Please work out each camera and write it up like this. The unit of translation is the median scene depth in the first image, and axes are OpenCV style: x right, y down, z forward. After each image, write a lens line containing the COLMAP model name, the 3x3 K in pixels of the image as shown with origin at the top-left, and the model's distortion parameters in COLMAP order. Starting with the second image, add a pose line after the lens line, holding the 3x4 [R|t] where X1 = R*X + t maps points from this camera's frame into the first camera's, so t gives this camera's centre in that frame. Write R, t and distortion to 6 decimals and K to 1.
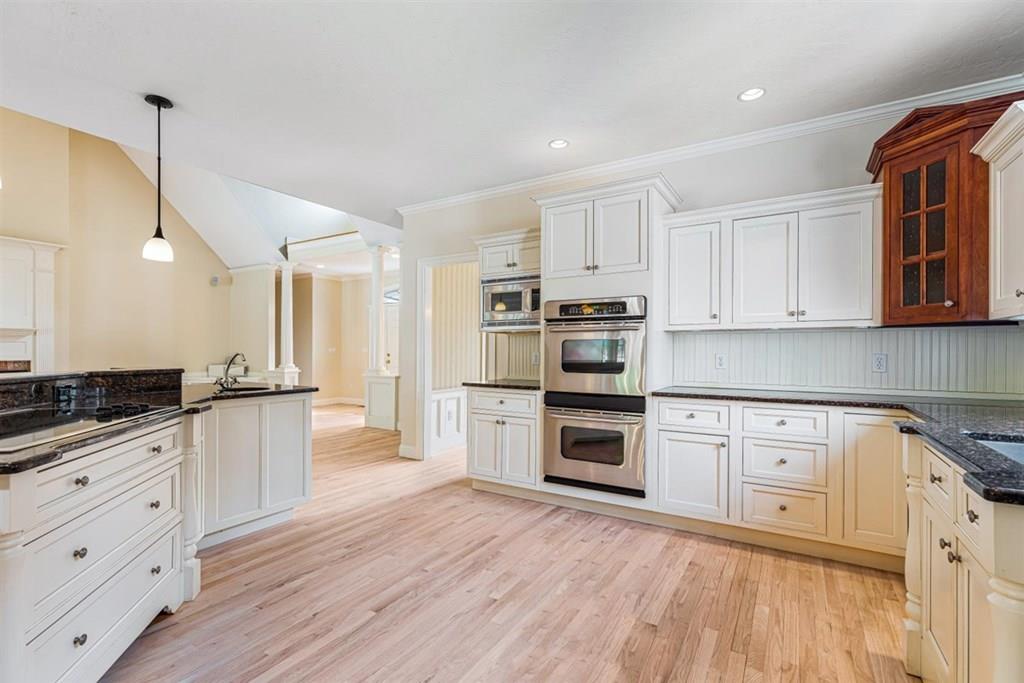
lens RADIAL K [[471.8, 0, 504.8], [0, 471.8, 354.2], [0, 0, 1]] dist [0.003784, -0.001132]
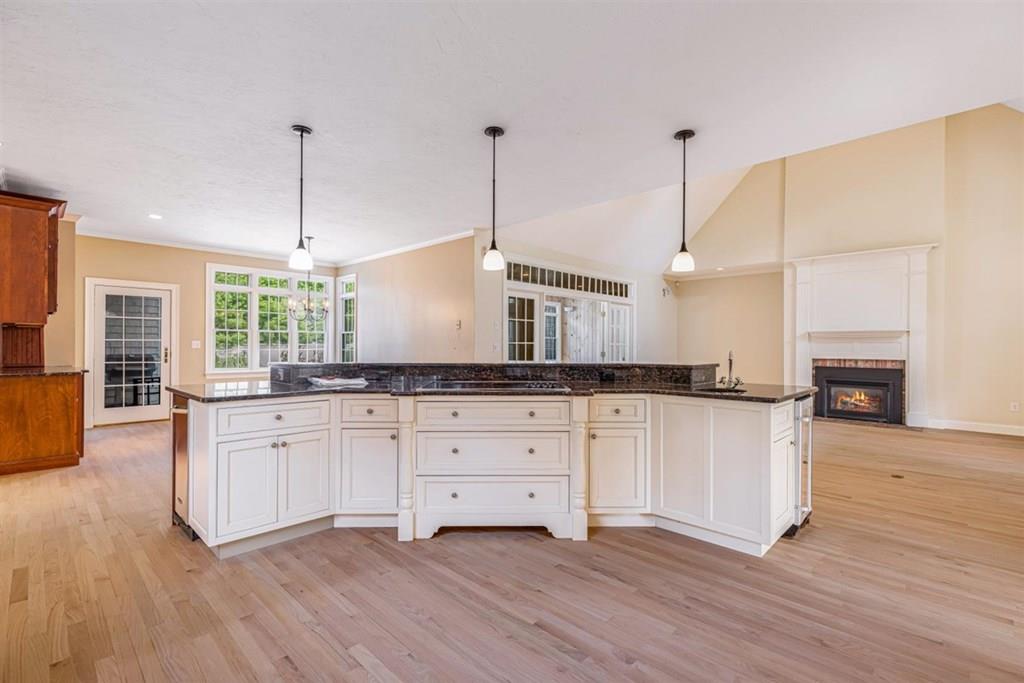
lens RADIAL K [[471.8, 0, 516.2], [0, 471.8, 344.1], [0, 0, 1]] dist [0.003784, -0.001132]
pose [[-0.217725, -0.007294, -0.975983, 0.427997], [-0.016871, 0.999851, -0.003709, -0.007261], [0.975864, 0.015658, -0.217816, 0.747821]]
